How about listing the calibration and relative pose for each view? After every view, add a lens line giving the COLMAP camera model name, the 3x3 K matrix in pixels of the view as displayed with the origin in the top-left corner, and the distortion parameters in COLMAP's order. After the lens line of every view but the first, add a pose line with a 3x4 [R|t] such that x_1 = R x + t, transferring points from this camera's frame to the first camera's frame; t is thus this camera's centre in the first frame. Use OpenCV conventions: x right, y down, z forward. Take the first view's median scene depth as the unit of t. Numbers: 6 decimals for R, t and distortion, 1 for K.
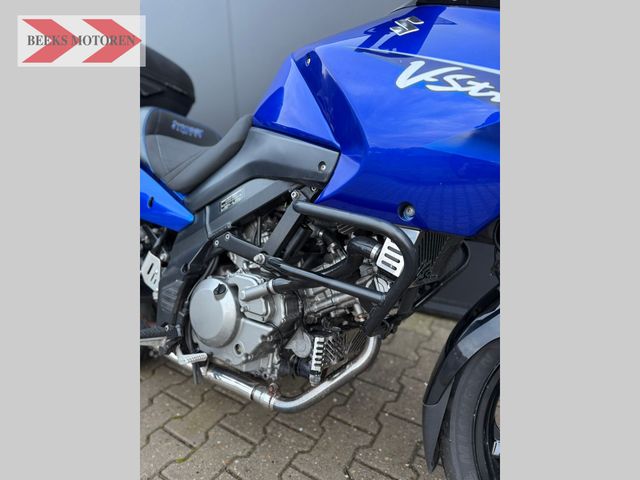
lens RADIAL K [[340.0, 0, 330.8], [0, 340.0, 253.1], [0, 0, 1]] dist [-0.012572, -0.000708]
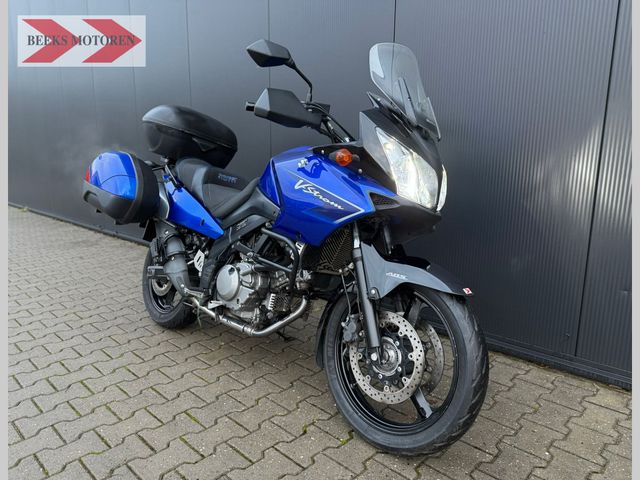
lens RADIAL K [[449.9, 0, 308.8], [0, 449.9, 251.8], [0, 0, 1]] dist [0.024720, -0.043834]
pose [[0.971182, 0.065903, -0.229046, 0.672094], [-0.082596, 0.994522, -0.064064, 0.129136], [0.223569, 0.081136, 0.971305, -1.387588]]
